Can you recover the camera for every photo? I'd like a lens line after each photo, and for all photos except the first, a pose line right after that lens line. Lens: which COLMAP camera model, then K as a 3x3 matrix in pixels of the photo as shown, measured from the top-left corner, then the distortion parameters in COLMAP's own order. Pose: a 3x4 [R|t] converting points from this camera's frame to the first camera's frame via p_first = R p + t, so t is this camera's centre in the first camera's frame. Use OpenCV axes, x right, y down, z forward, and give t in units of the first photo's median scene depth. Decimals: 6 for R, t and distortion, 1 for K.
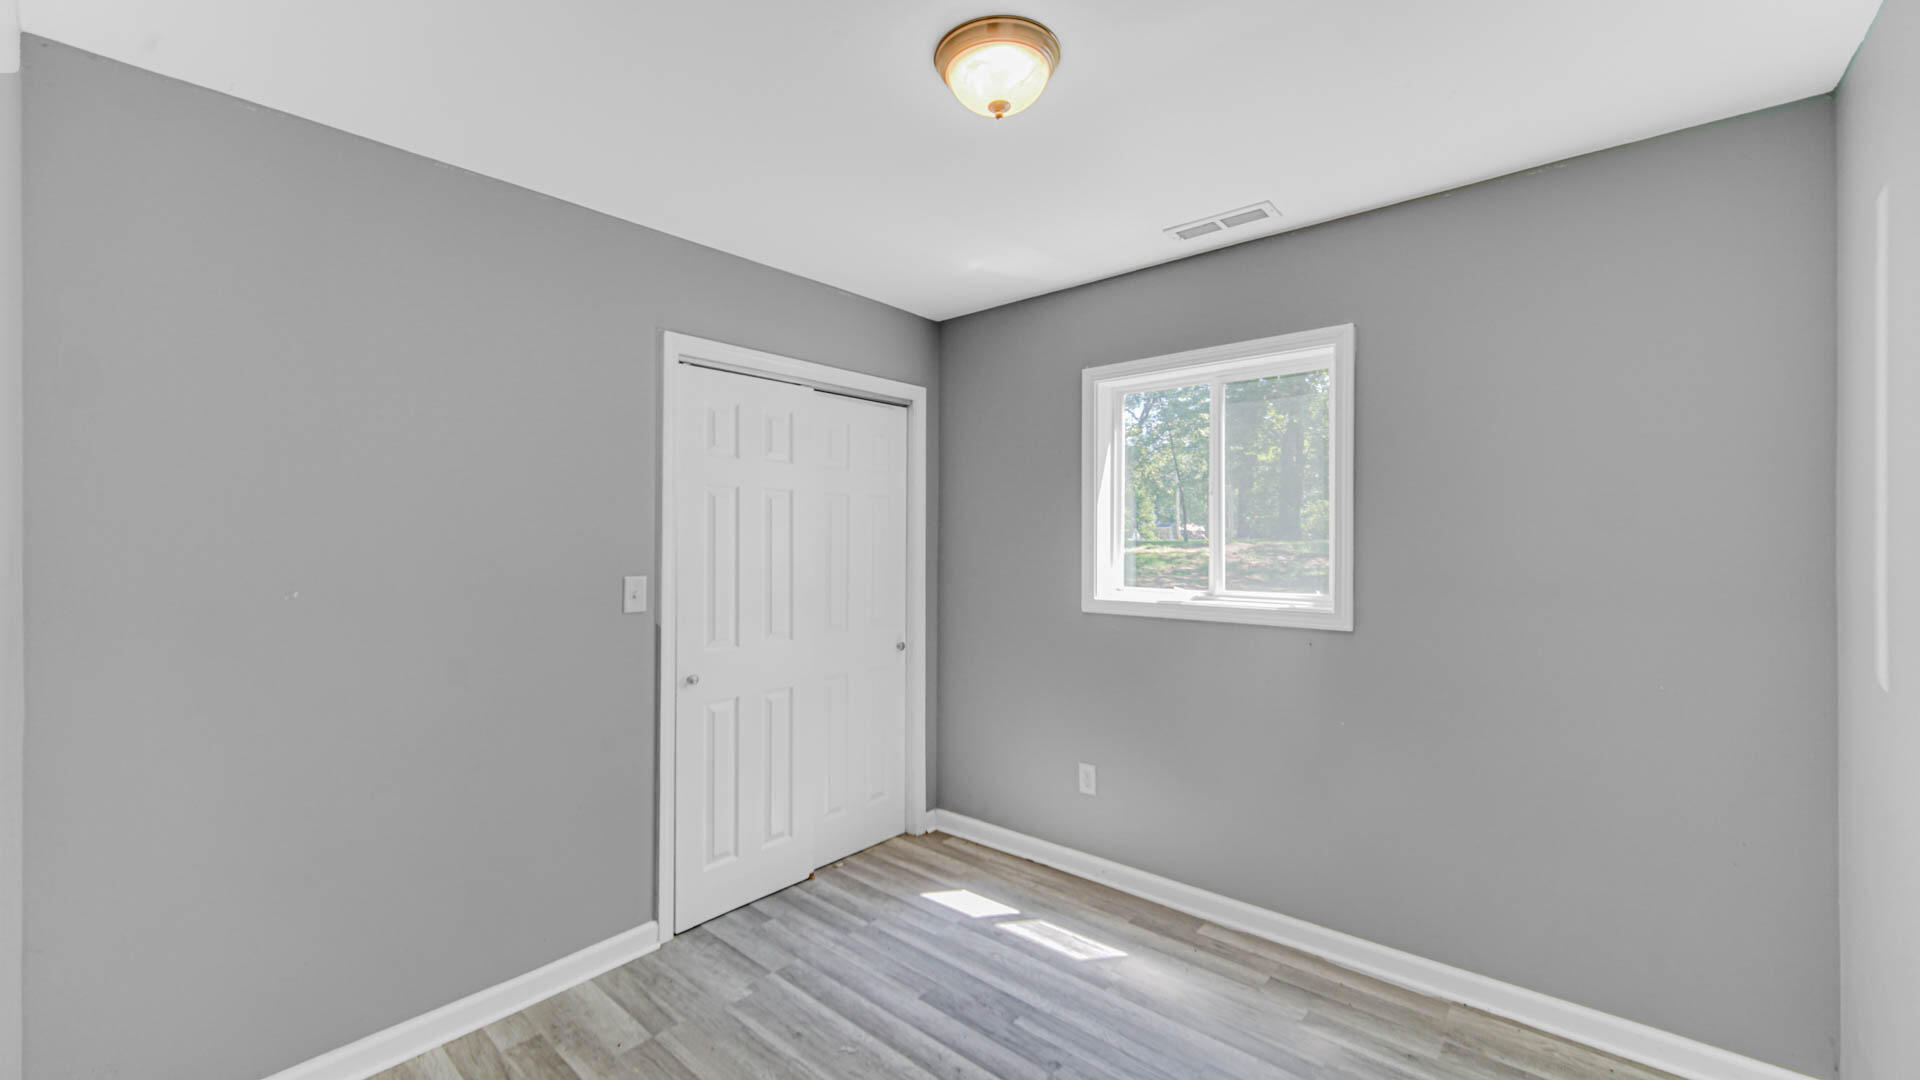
lens RADIAL K [[783.5, 0, 944.0], [0, 783.5, 548.0], [0, 0, 1]] dist [-0.003736, -0.000140]
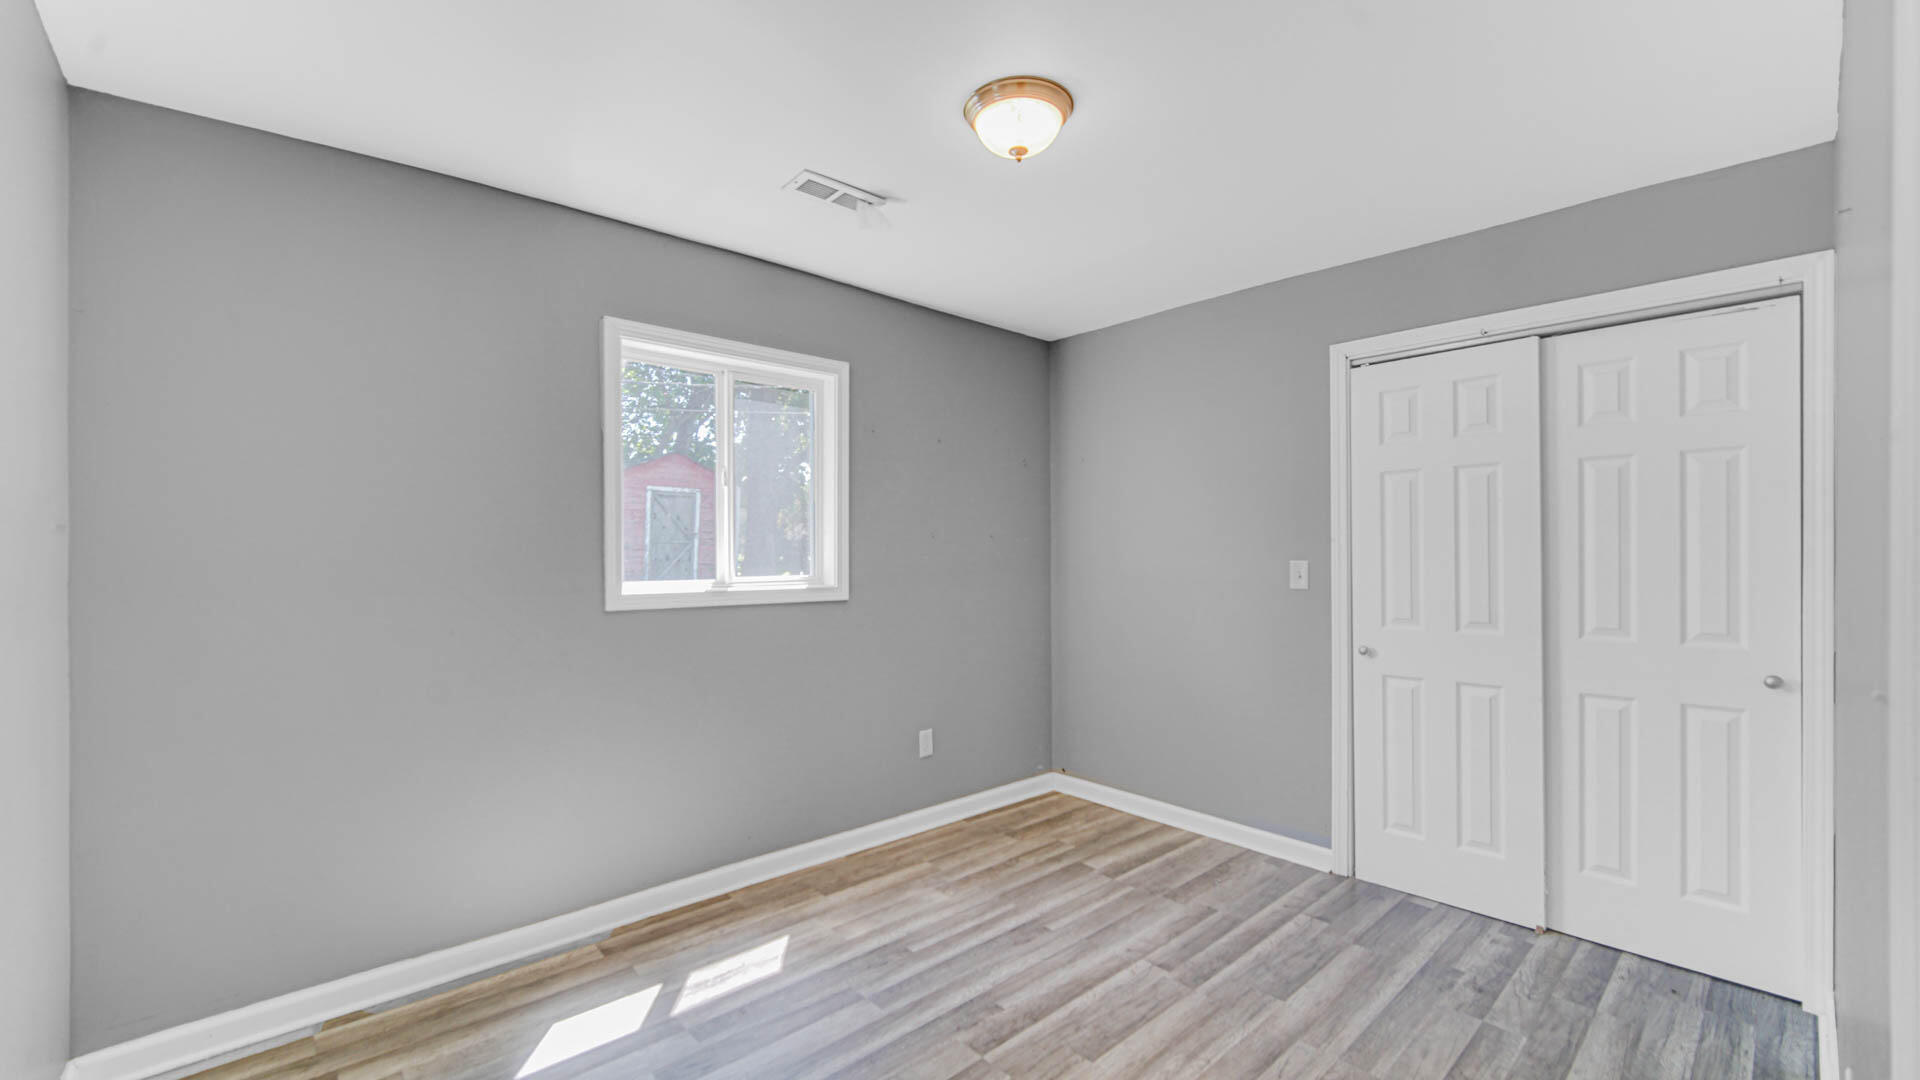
lens RADIAL K [[783.5, 0, 976.1], [0, 783.5, 520.1], [0, 0, 1]] dist [-0.003736, -0.000140]
pose [[0.069646, 0.023276, 0.997300, -0.750947], [-0.005033, 0.999723, -0.022981, 0.003081], [-0.997559, -0.003419, 0.069744, 0.685997]]
